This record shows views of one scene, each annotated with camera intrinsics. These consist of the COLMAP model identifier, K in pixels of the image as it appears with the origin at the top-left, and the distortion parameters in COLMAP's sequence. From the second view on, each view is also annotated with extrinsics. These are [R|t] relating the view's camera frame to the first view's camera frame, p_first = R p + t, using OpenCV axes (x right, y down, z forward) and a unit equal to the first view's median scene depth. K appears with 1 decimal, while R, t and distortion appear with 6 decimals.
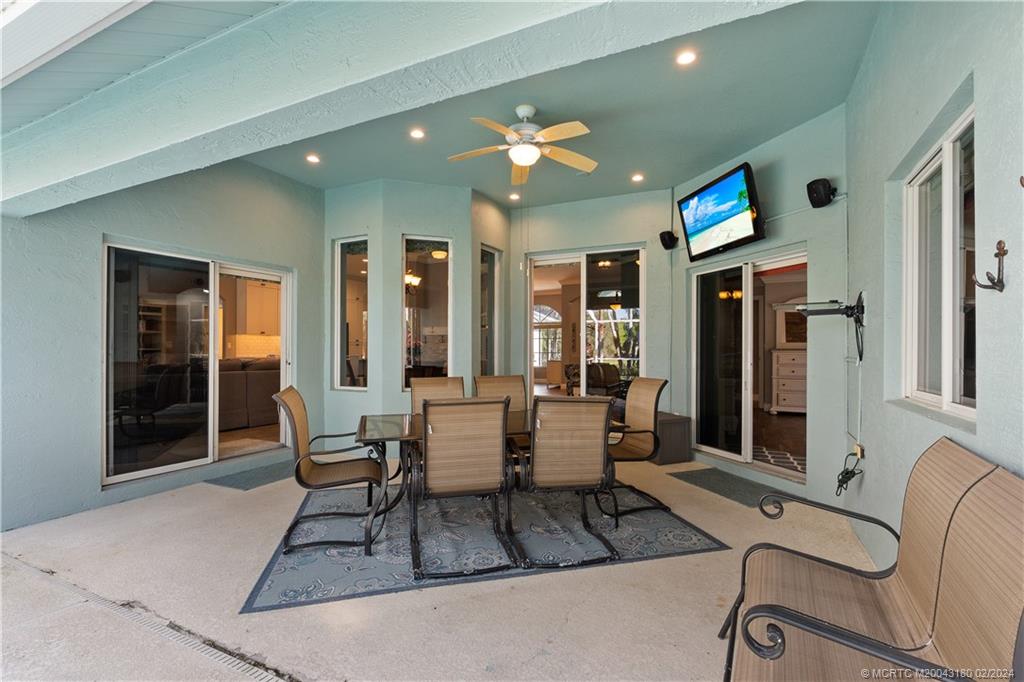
lens RADIAL K [[480.2, 0, 518.8], [0, 480.2, 346.1], [0, 0, 1]] dist [-0.003433, -0.000023]
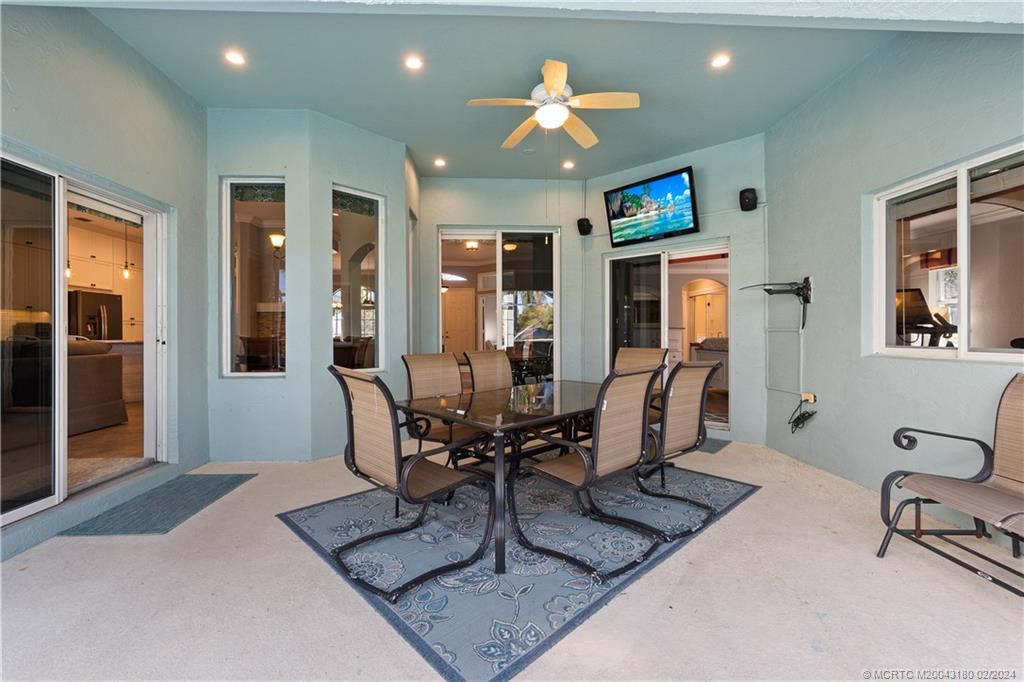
lens RADIAL K [[446.4, 0, 509.1], [0, 446.4, 332.5], [0, 0, 1]] dist [-0.002896, -0.000371]
pose [[0.875541, -0.003212, 0.483134, -0.424818], [0.001568, 0.999992, 0.003806, 0.023958], [-0.483142, -0.002574, 0.875538, 0.227672]]
